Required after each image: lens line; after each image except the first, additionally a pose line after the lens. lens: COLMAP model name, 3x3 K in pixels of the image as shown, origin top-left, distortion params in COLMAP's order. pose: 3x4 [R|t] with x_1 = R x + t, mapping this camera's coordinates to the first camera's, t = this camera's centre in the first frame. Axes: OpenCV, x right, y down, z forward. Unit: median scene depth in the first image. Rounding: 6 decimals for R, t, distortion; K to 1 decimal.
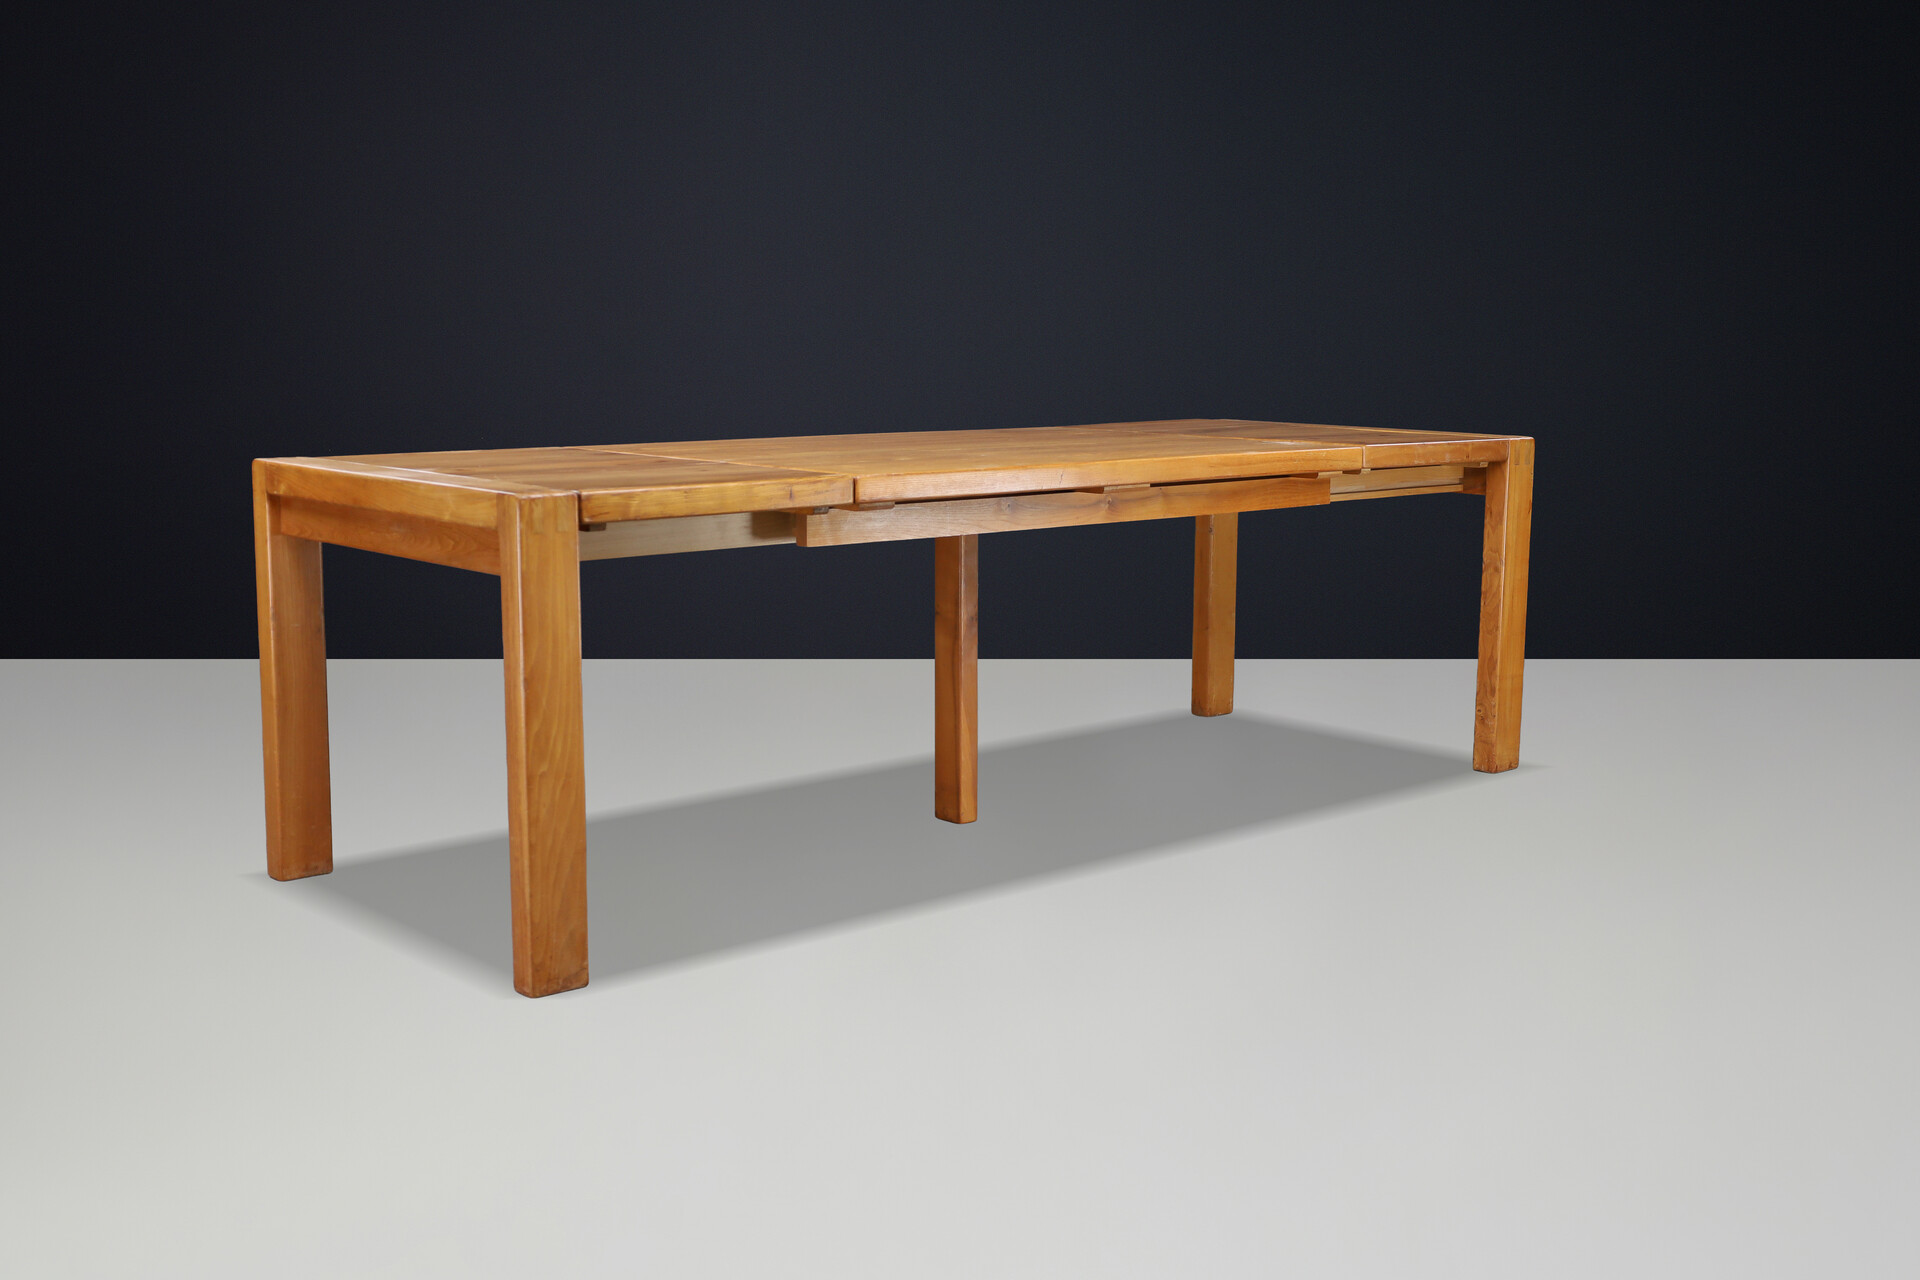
lens RADIAL K [[2181.7, 0, 960.0], [0, 2181.7, 640.0], [0, 0, 1]] dist [-0.007629, -0.018939]
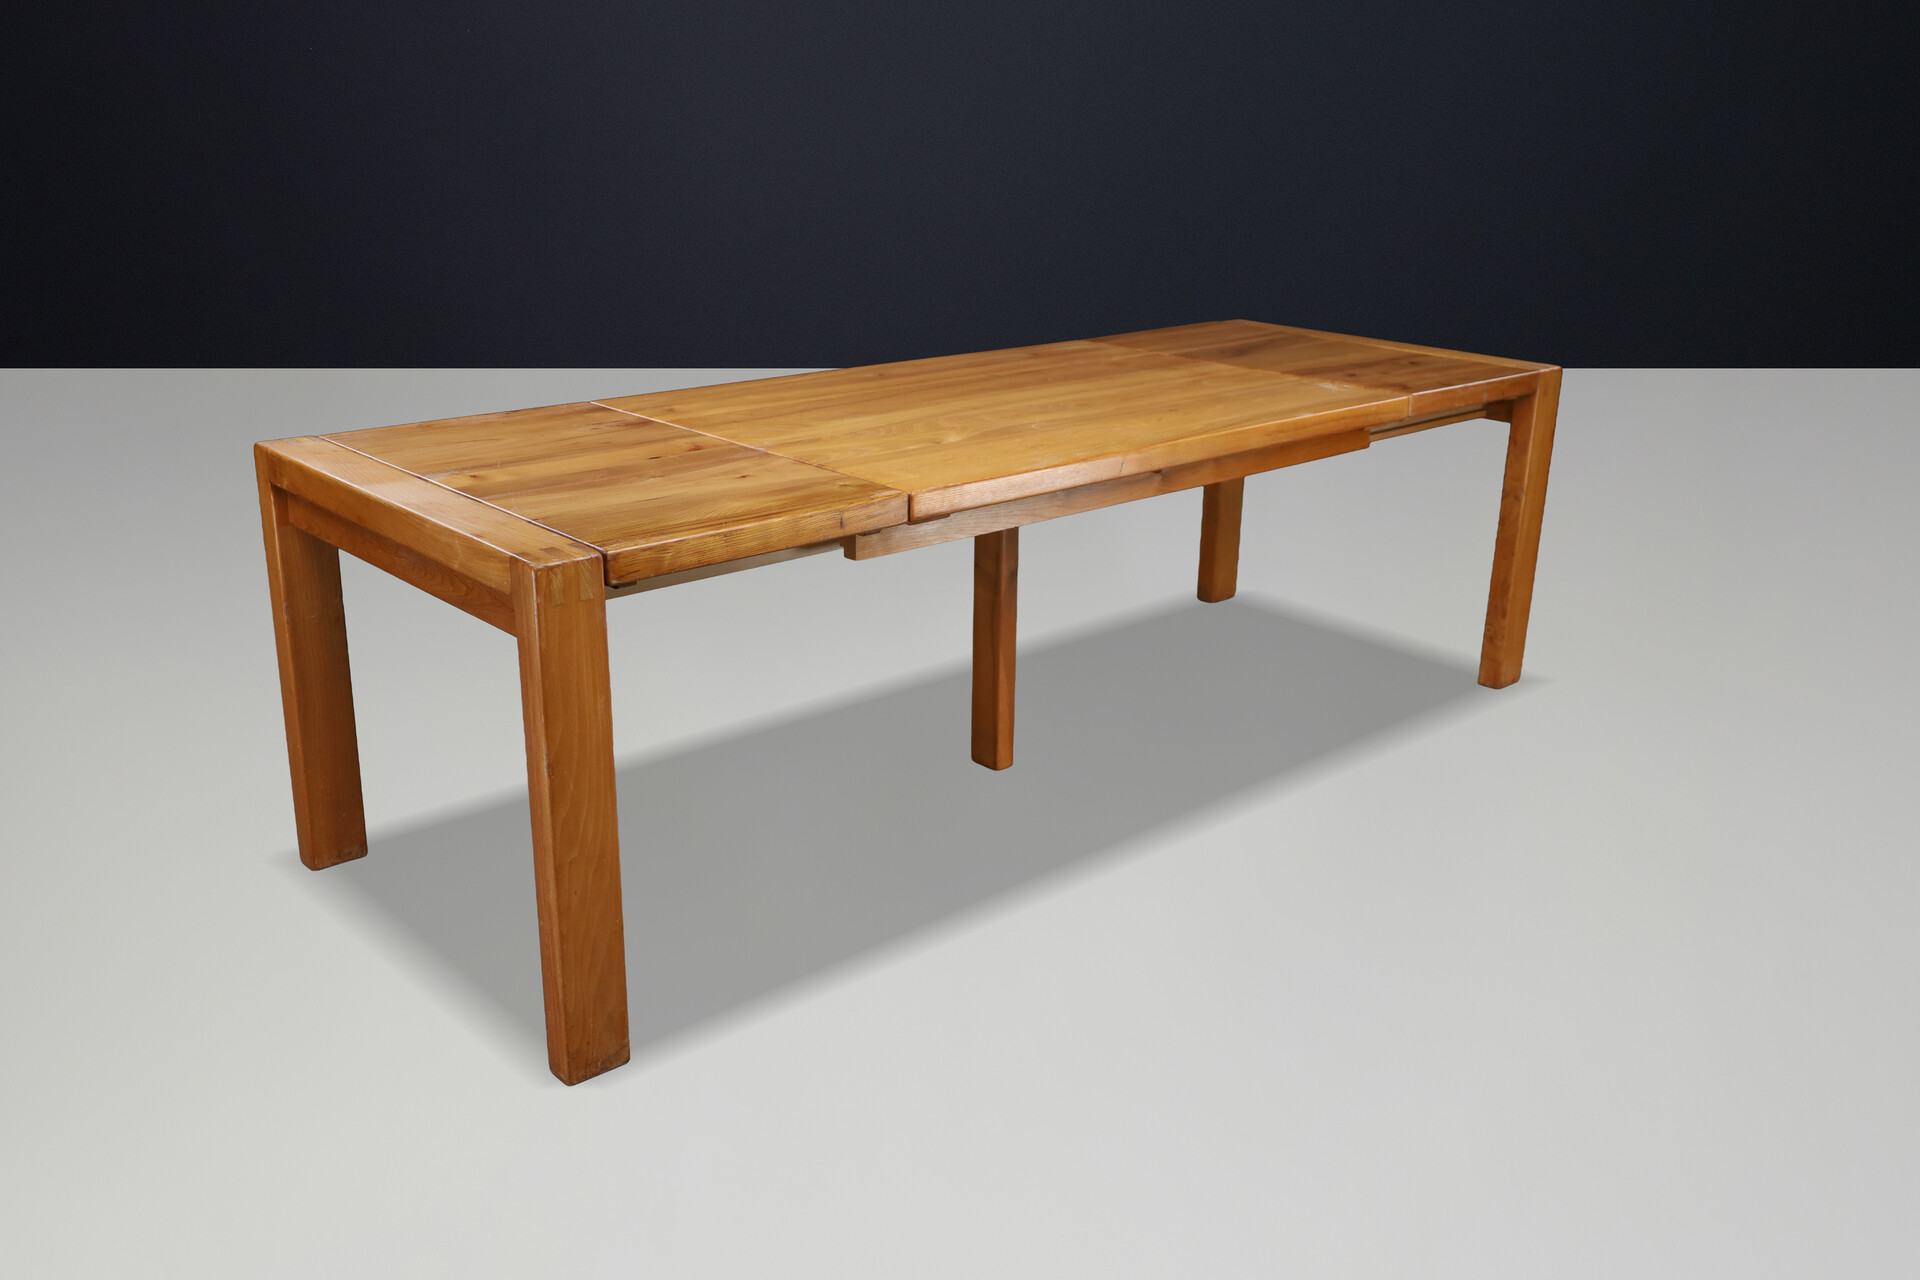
lens RADIAL K [[1690.2, 0, 960.0], [0, 1690.2, 640.0], [0, 0, 1]] dist [-0.005014, 0.003459]
pose [[0.999771, 0.005661, 0.020649, -0.045098], [-0.009106, 0.985272, 0.170752, -0.147176], [-0.019378, -0.170901, 0.985098, 0.317880]]
